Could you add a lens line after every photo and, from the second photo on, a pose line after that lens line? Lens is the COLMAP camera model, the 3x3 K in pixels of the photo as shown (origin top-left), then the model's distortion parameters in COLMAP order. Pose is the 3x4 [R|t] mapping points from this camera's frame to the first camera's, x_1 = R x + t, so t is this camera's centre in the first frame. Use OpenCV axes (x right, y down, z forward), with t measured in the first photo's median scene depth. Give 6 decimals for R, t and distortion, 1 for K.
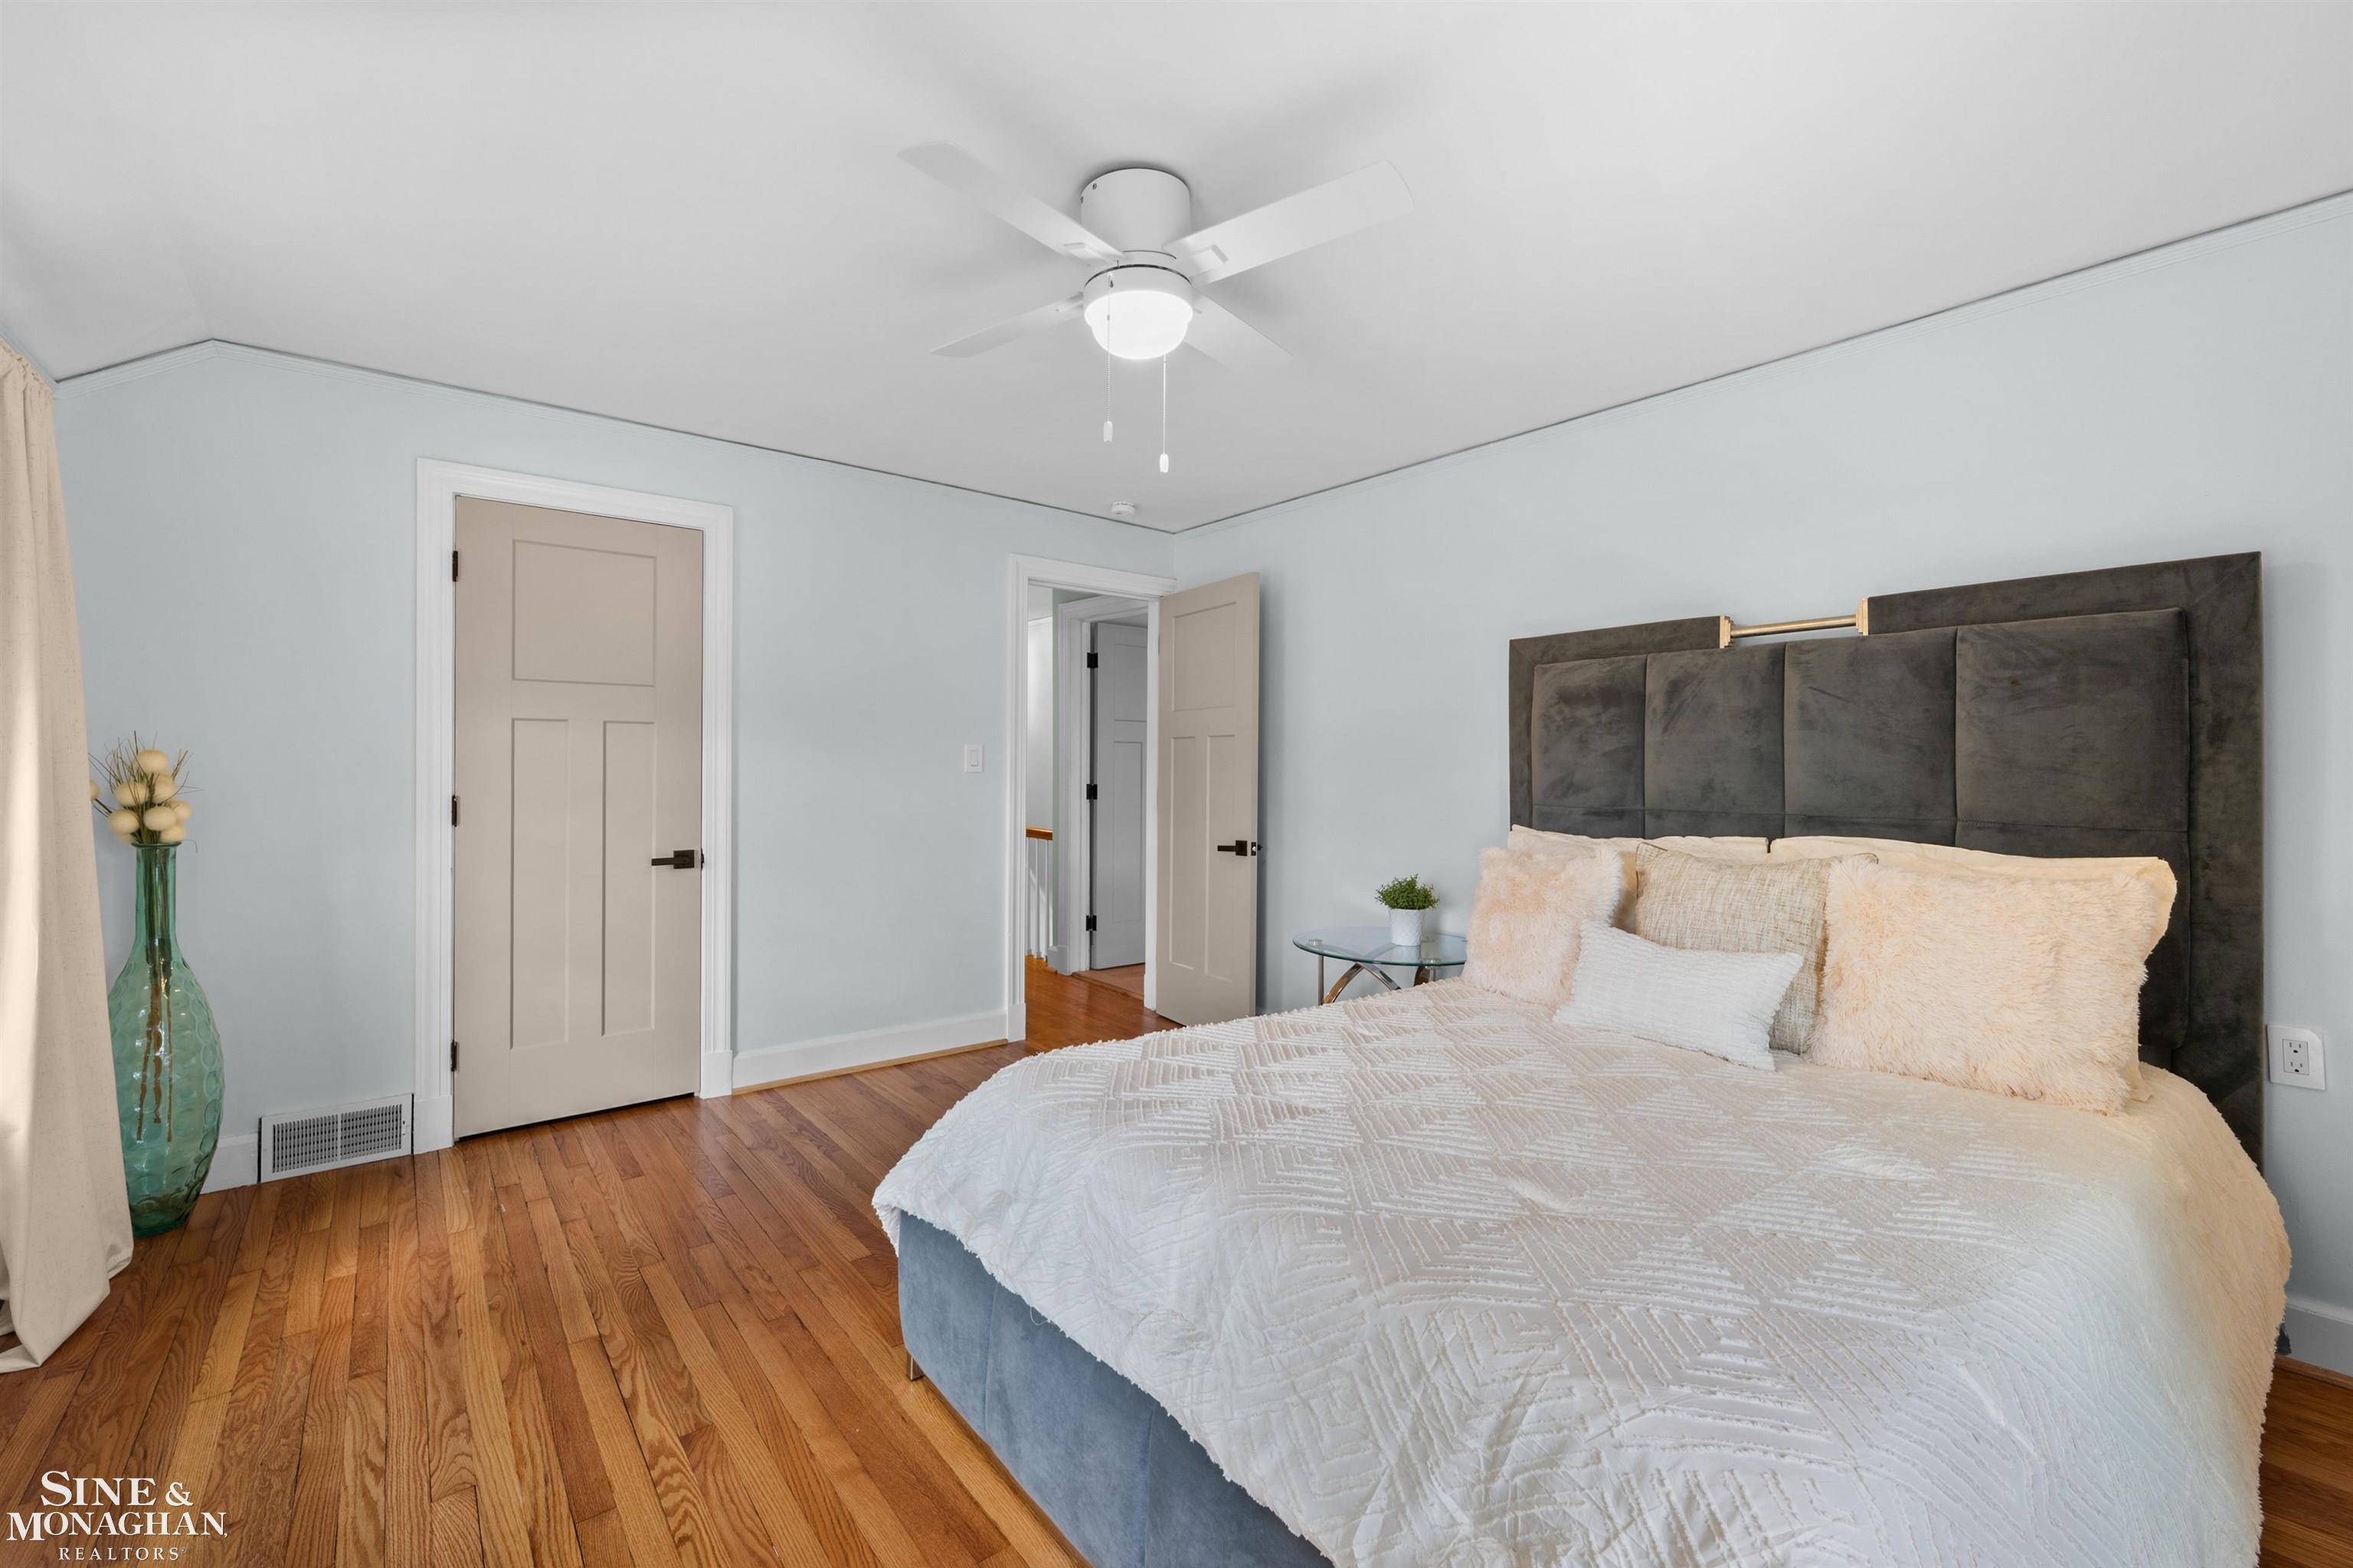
lens RADIAL K [[977.6, 0, 1185.2], [0, 977.6, 791.0], [0, 0, 1]] dist [-0.001299, -0.000114]
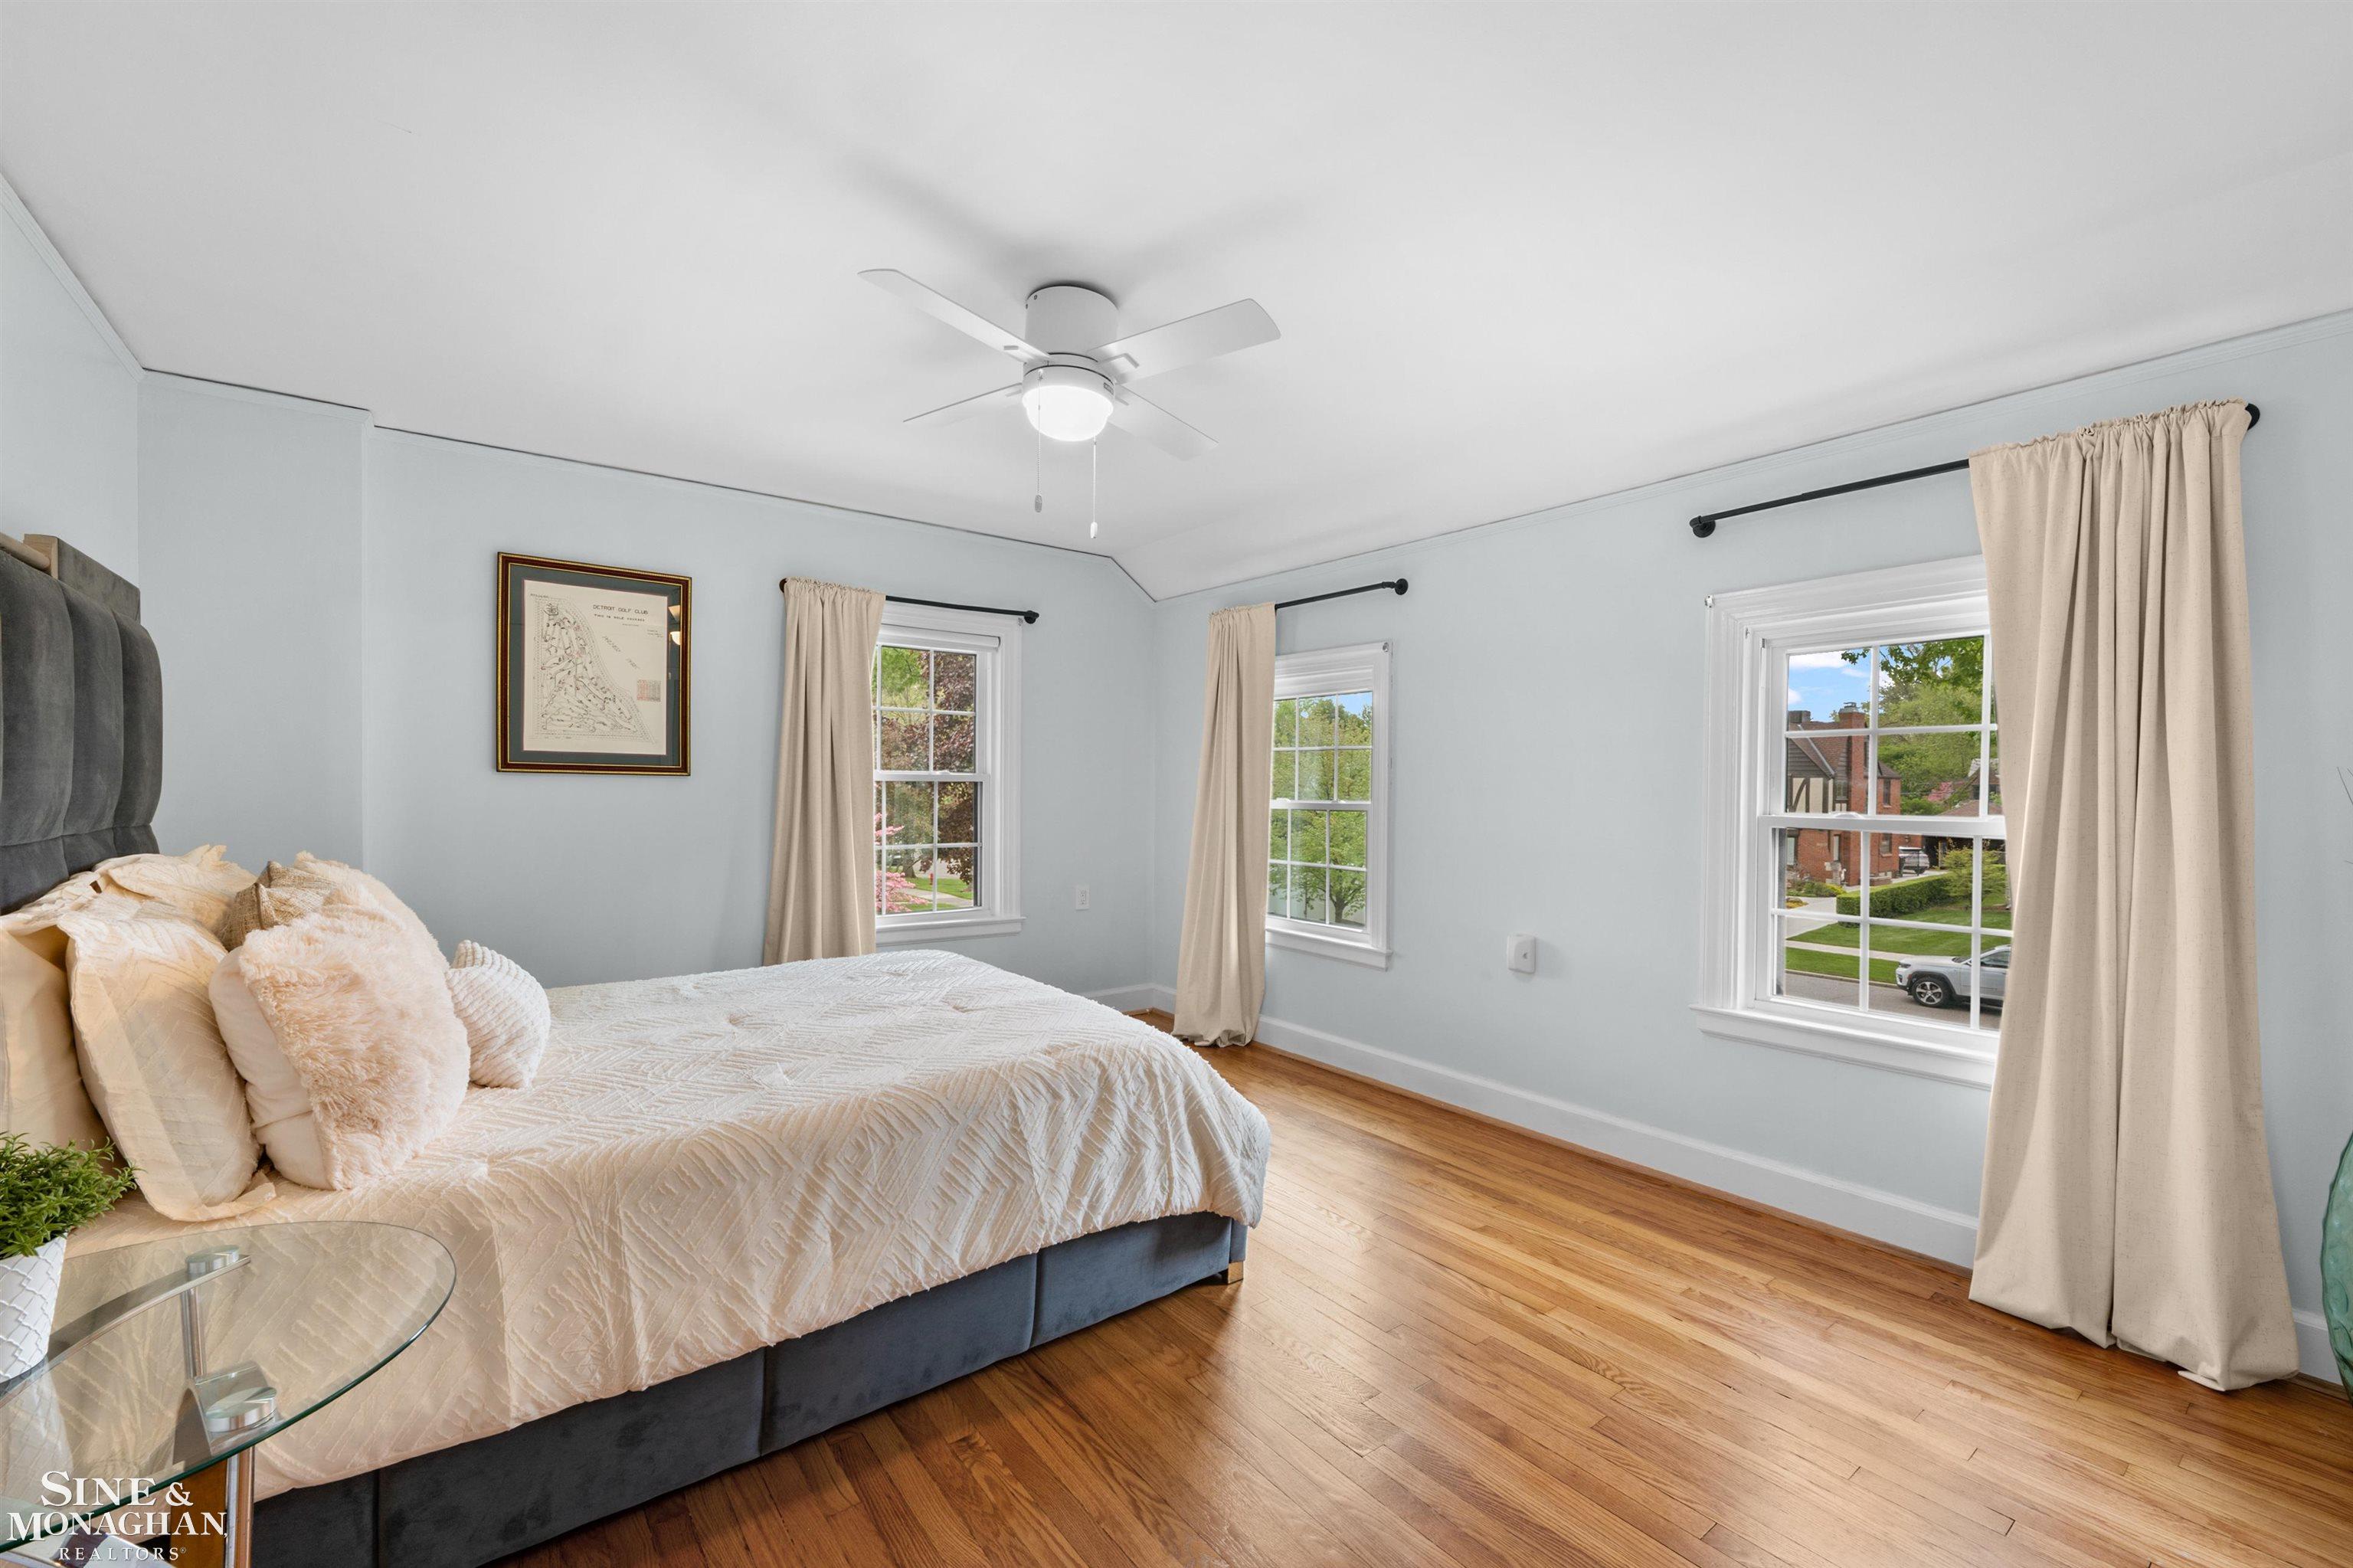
lens RADIAL K [[977.6, 0, 1185.2], [0, 977.6, 791.0], [0, 0, 1]] dist [-0.001299, -0.000114]
pose [[-0.999219, -0.014057, 0.036922, -0.236199], [-0.013559, 0.999814, 0.013713, -0.035407], [-0.037108, 0.013201, -0.999224, 2.143928]]
